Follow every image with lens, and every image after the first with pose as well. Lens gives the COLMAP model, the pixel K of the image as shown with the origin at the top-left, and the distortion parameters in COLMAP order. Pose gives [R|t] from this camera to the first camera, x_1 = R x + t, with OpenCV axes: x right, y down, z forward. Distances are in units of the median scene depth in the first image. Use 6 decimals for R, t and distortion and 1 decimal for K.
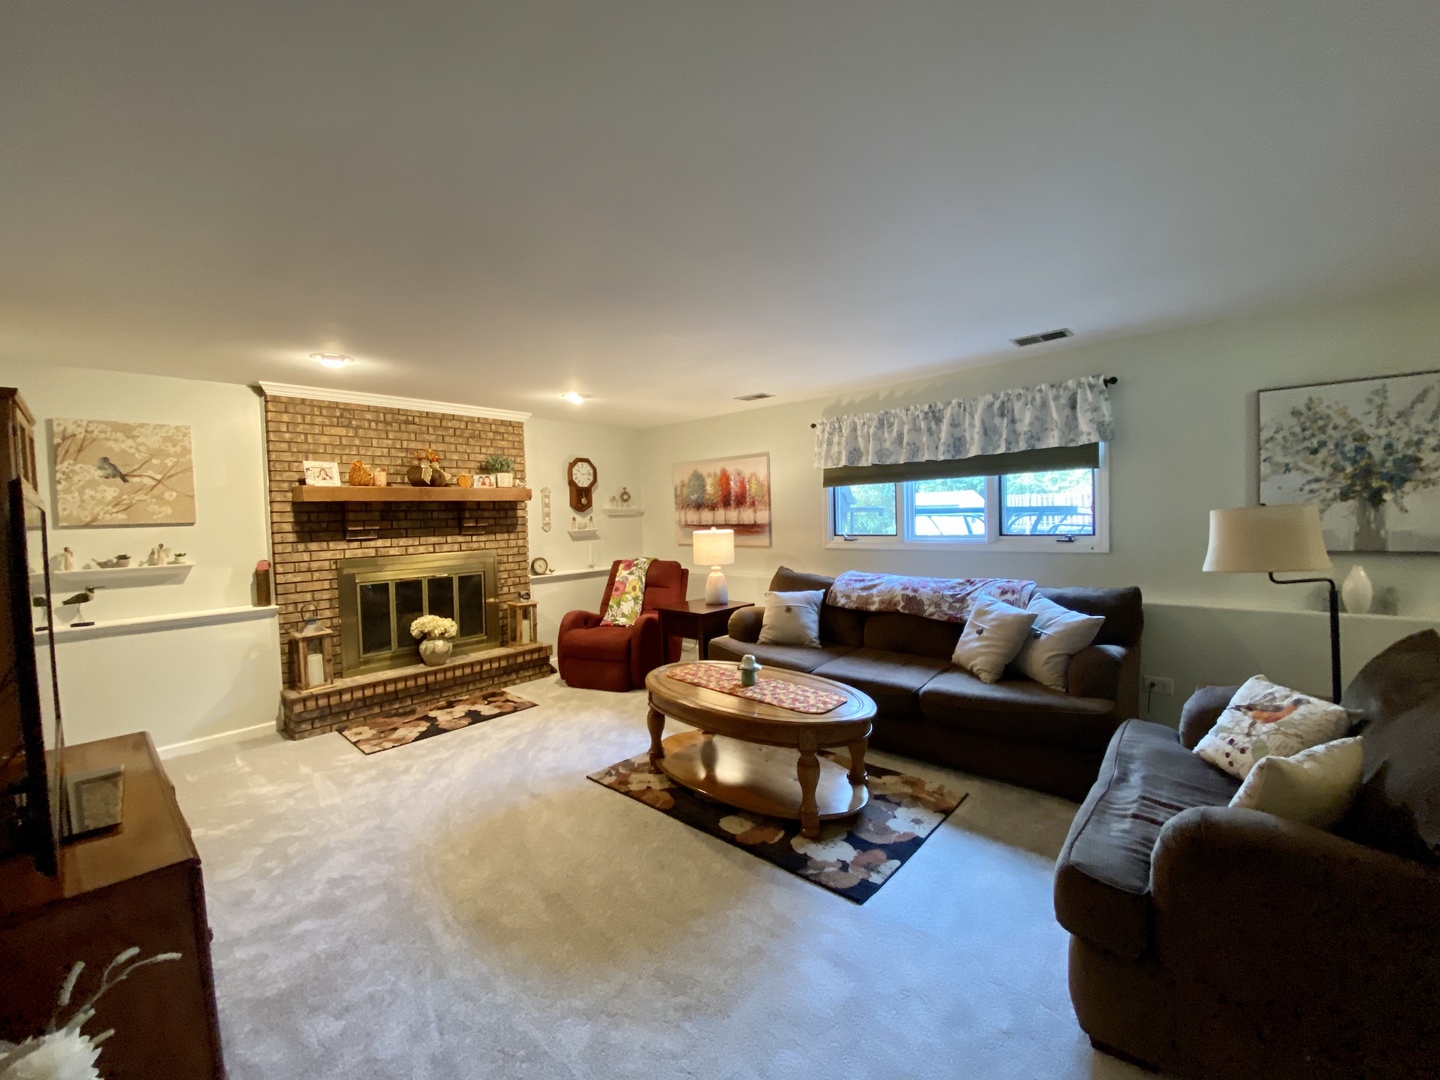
lens RADIAL K [[587.7, 0, 719.7], [0, 587.7, 536.4], [0, 0, 1]] dist [0.014577, -0.010226]
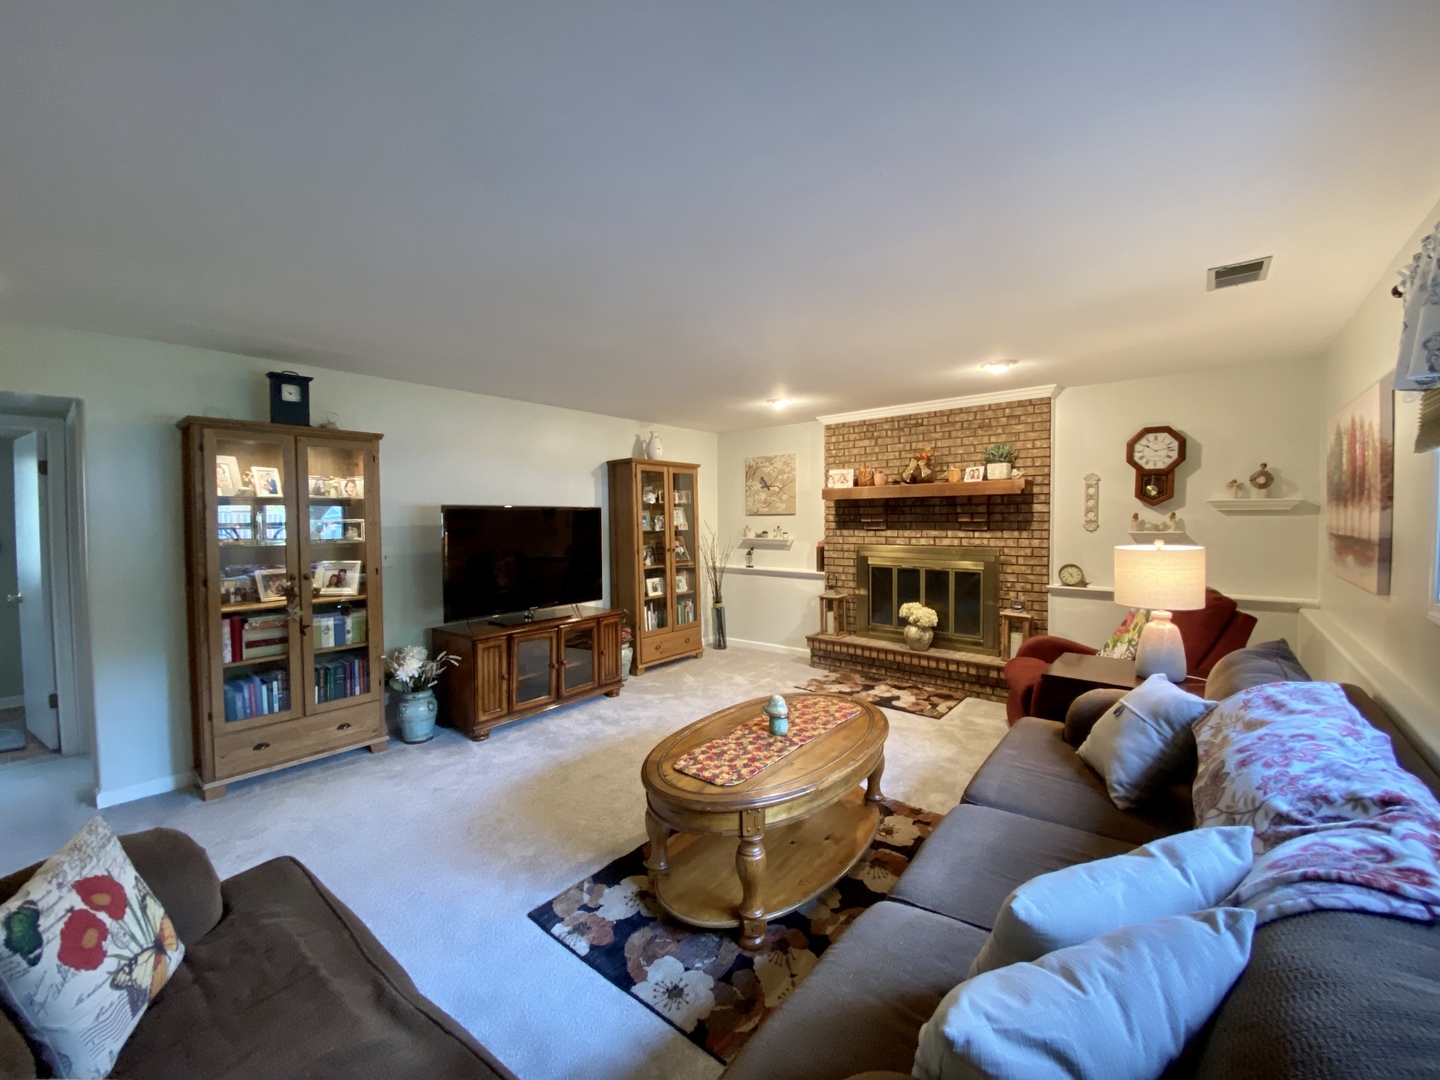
lens RADIAL K [[587.7, 0, 712.7], [0, 587.7, 541.7], [0, 0, 1]] dist [0.014577, -0.010226]
pose [[0.034289, 0.071778, -0.996831, 0.601301], [-0.027480, 0.997108, 0.070853, -0.047104], [0.999034, 0.024964, 0.036162, 0.625921]]
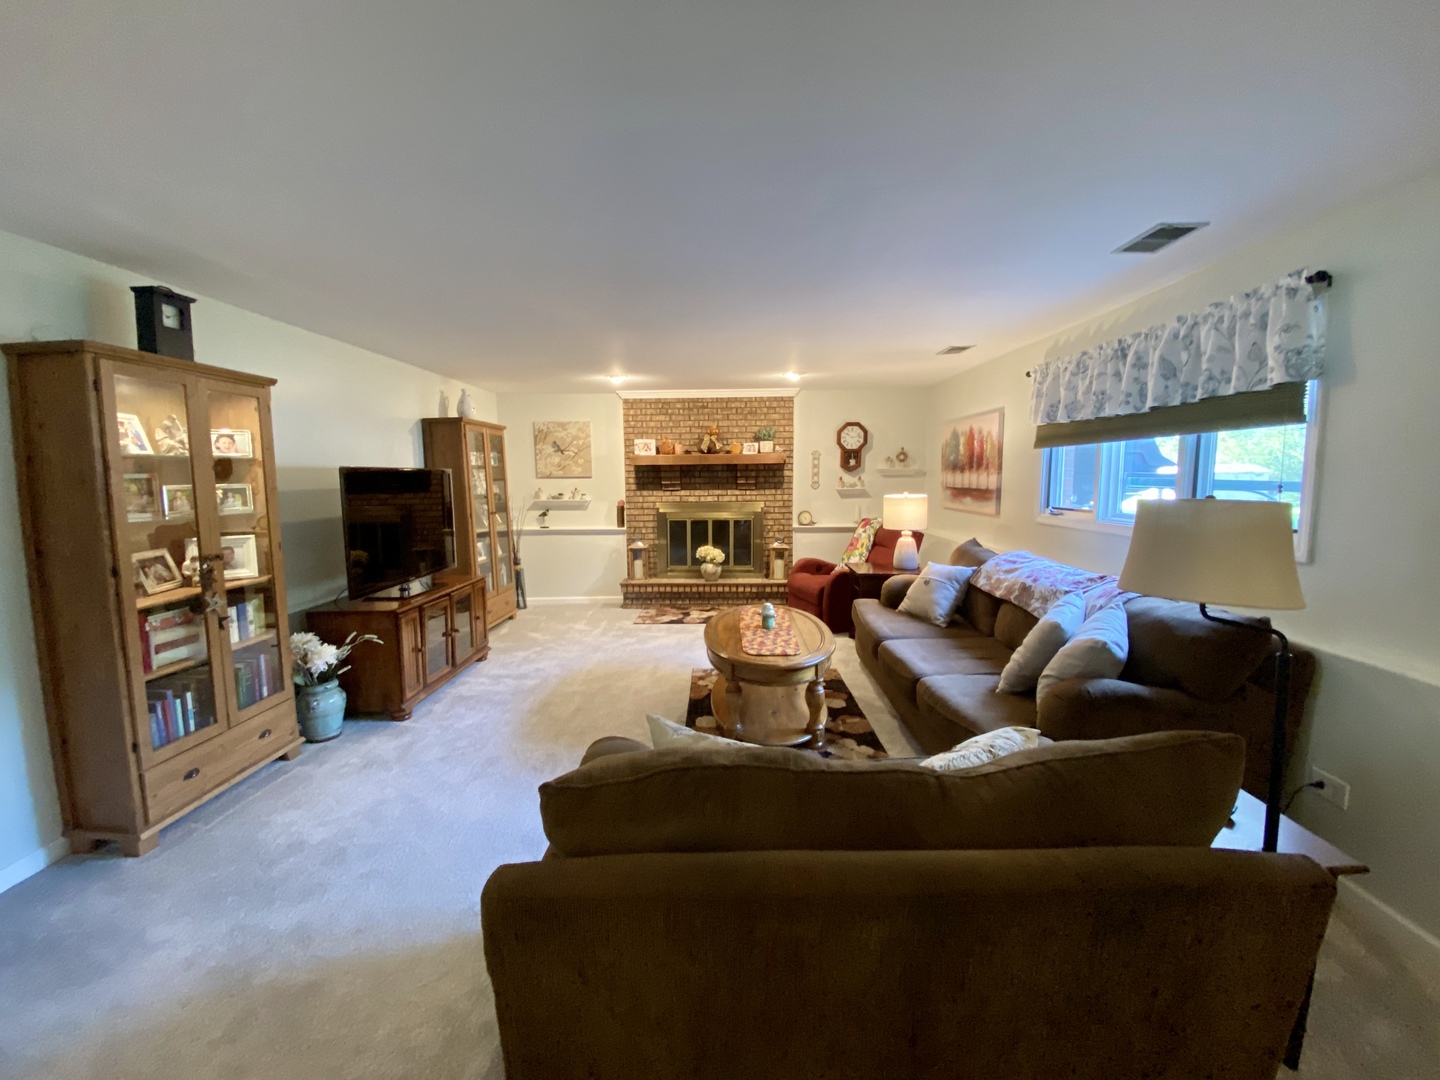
lens RADIAL K [[587.7, 0, 716.5], [0, 587.7, 537.3], [0, 0, 1]] dist [0.014577, -0.010226]
pose [[0.648161, 0.102261, -0.754606, 0.612514], [-0.036236, 0.993962, 0.103573, -0.033872], [0.760641, -0.039788, 0.647953, 0.116656]]
